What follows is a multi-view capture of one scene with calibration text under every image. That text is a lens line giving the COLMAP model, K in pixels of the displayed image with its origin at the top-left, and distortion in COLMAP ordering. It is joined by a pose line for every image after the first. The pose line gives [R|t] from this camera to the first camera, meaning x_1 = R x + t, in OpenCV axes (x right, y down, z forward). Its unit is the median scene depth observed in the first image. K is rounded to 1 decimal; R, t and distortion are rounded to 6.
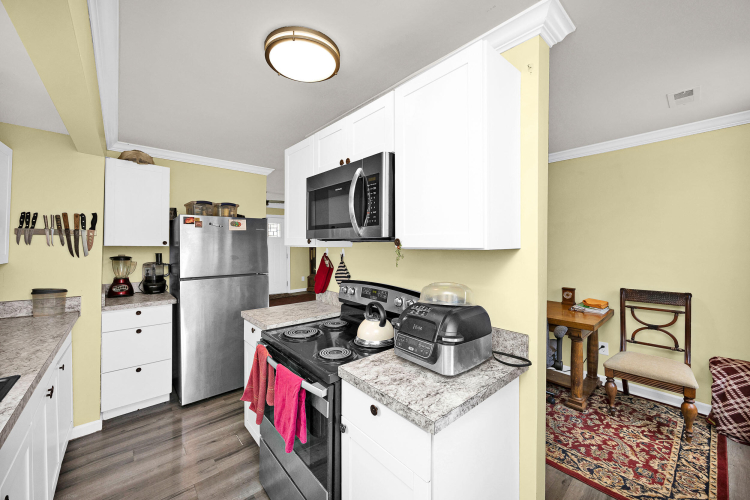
lens RADIAL K [[285.2, 0, 386.1], [0, 285.2, 244.5], [0, 0, 1]] dist [-0.000346, -0.000378]
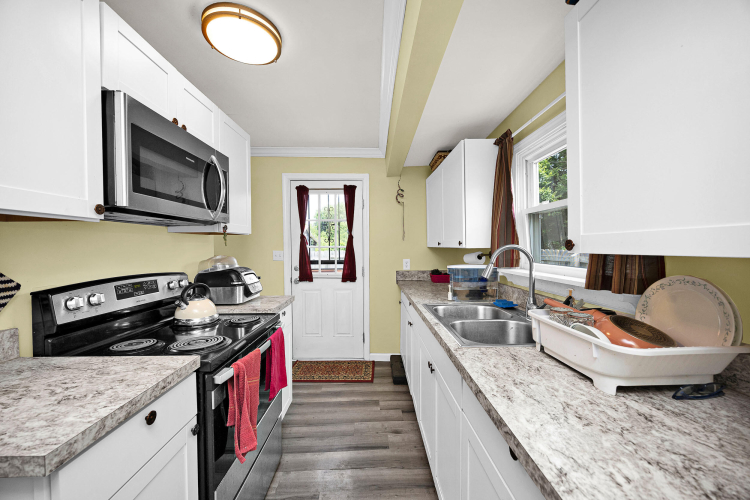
lens RADIAL K [[292.3, 0, 374.4], [0, 292.3, 247.7], [0, 0, 1]] dist [-0.002213, -0.000505]
pose [[-0.748157, -0.004257, 0.663508, -1.122421], [-0.001365, 0.999987, 0.004877, 0.062388], [-0.663520, 0.002743, -0.748153, 1.249970]]
